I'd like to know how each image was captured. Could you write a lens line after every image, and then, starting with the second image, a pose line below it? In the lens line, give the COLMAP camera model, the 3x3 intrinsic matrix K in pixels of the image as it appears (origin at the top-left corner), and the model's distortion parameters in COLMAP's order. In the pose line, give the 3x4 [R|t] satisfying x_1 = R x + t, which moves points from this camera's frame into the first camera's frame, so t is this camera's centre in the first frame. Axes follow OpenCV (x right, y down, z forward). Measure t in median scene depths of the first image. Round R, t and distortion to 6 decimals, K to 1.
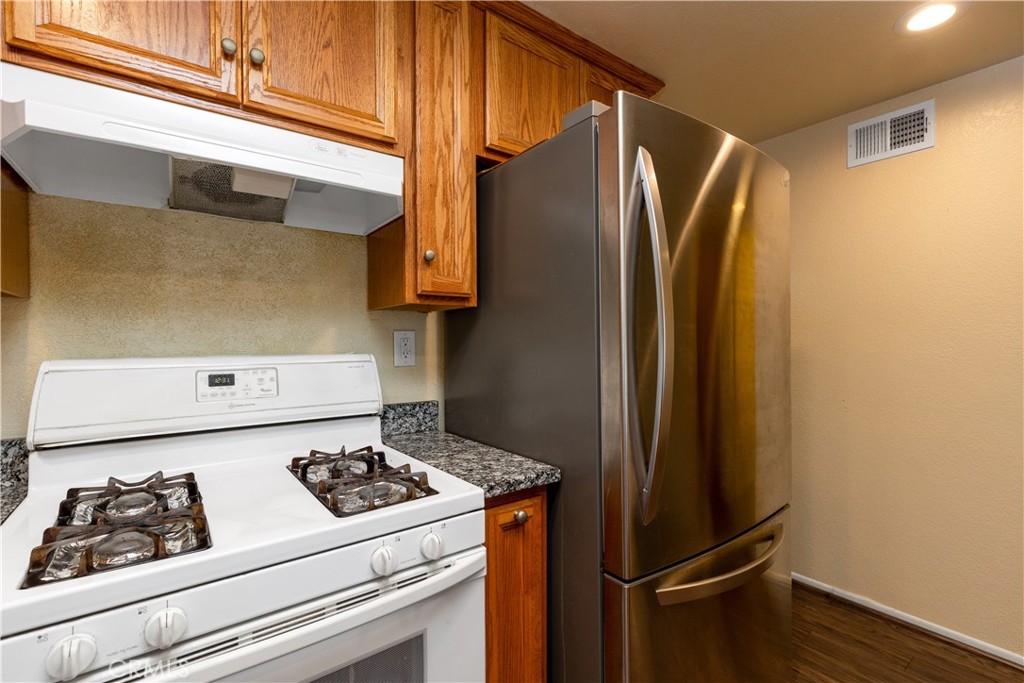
lens RADIAL K [[459.3, 0, 508.5], [0, 459.3, 344.2], [0, 0, 1]] dist [0.004424, -0.000329]
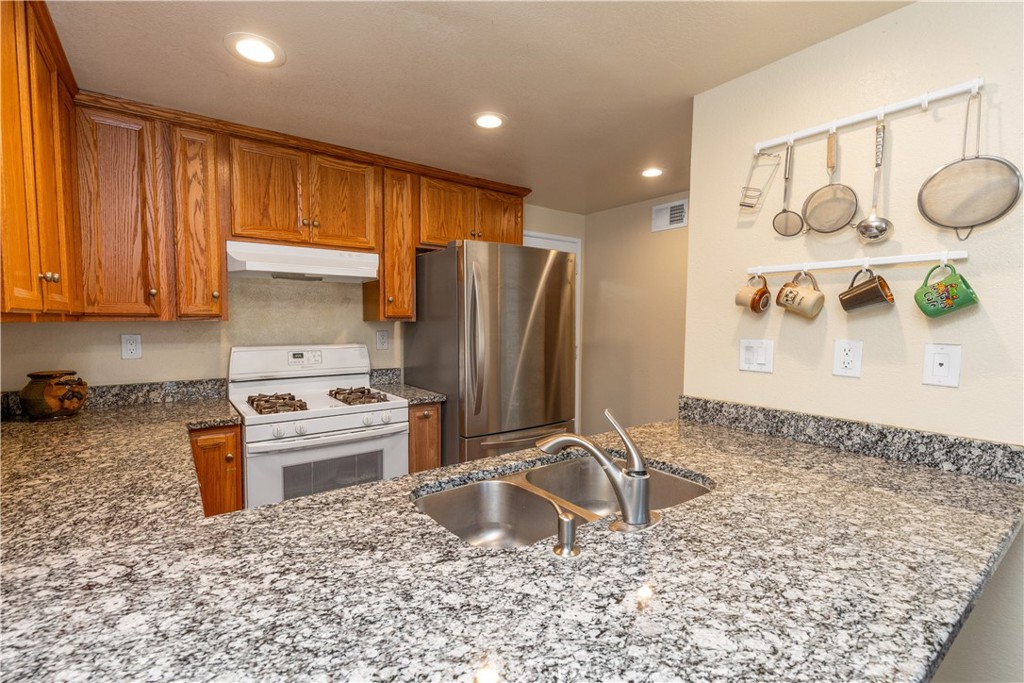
lens RADIAL K [[459.3, 0, 508.5], [0, 459.3, 344.2], [0, 0, 1]] dist [0.004424, -0.000329]
pose [[0.999951, 0.009804, 0.000961, 0.389468], [-0.009838, 0.998914, 0.045539, -0.087482], [-0.000514, -0.045546, 0.998962, -1.195620]]
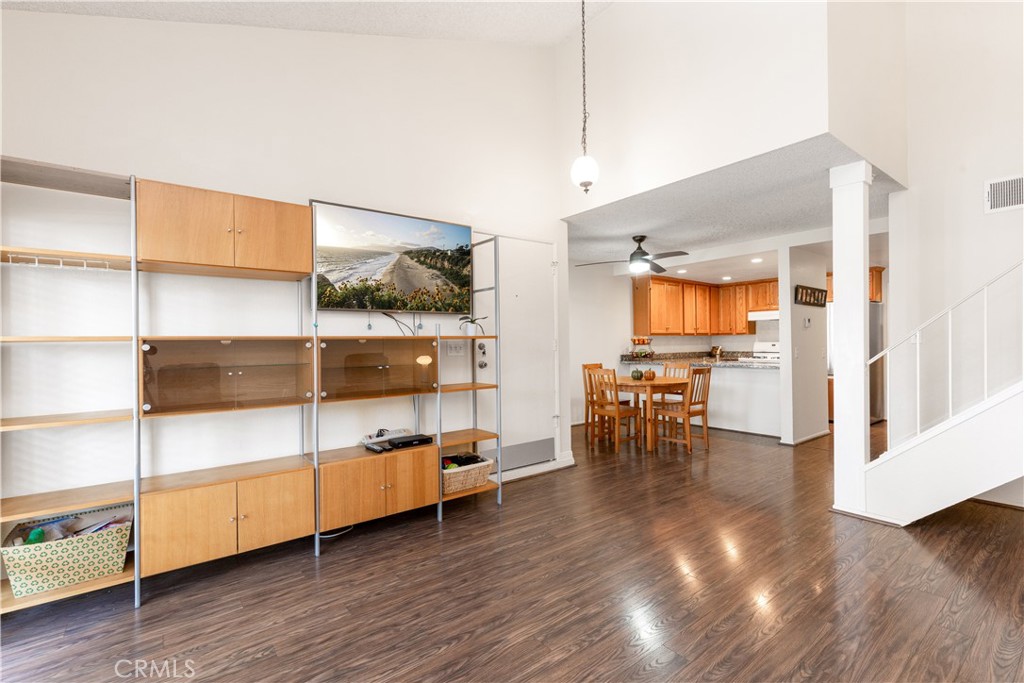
lens RADIAL K [[459.3, 0, 508.5], [0, 459.3, 344.2], [0, 0, 1]] dist [0.004424, -0.000329]
pose [[0.015419, 0.007841, -0.999850, 5.934838], [0.004318, 0.999959, 0.007908, -0.010085], [0.999872, -0.004439, 0.015385, -2.948585]]
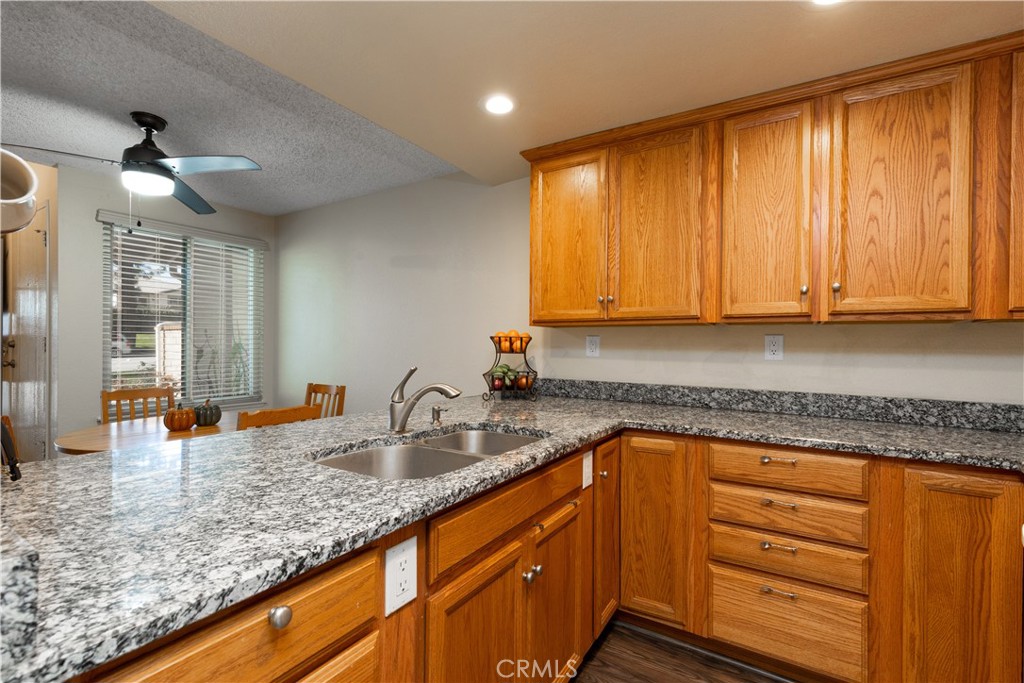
lens RADIAL K [[459.3, 0, 508.5], [0, 459.3, 344.2], [0, 0, 1]] dist [0.004424, -0.000329]
pose [[-0.932276, -0.004344, -0.361721, 0.787253], [-0.008300, 0.999922, 0.009385, -0.009089], [0.361652, 0.011751, -0.932239, 0.902371]]
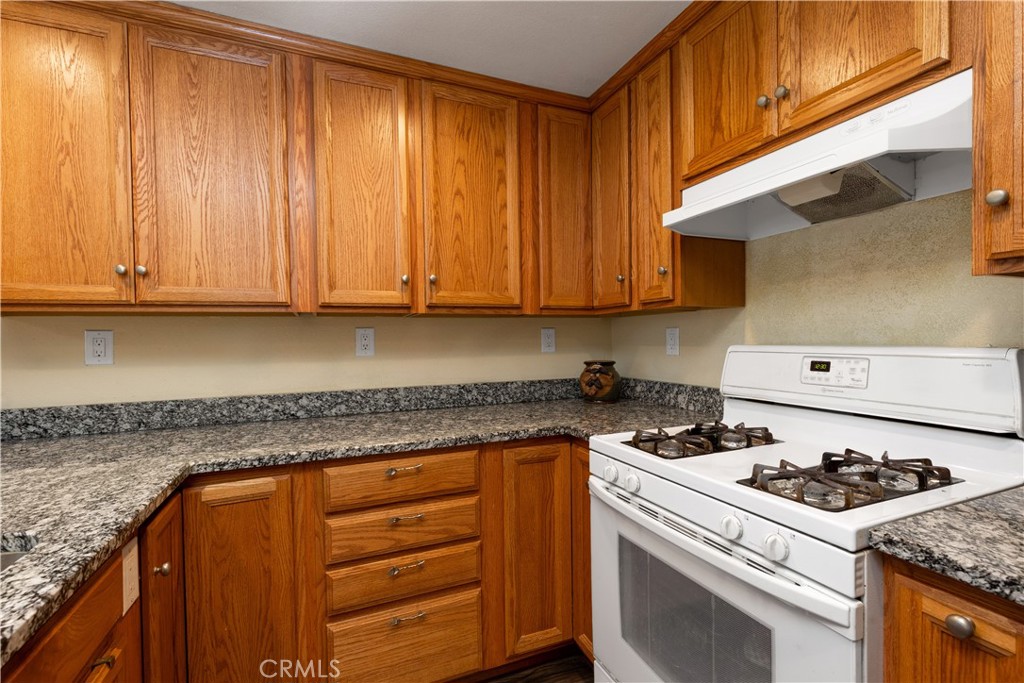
lens RADIAL K [[459.3, 0, 508.5], [0, 459.3, 344.2], [0, 0, 1]] dist [0.004424, -0.000329]
pose [[-0.240376, 0.021949, -0.970432, 0.638510], [0.009647, 0.999749, 0.020223, -0.007402], [0.970632, -0.004501, -0.240528, 0.493783]]
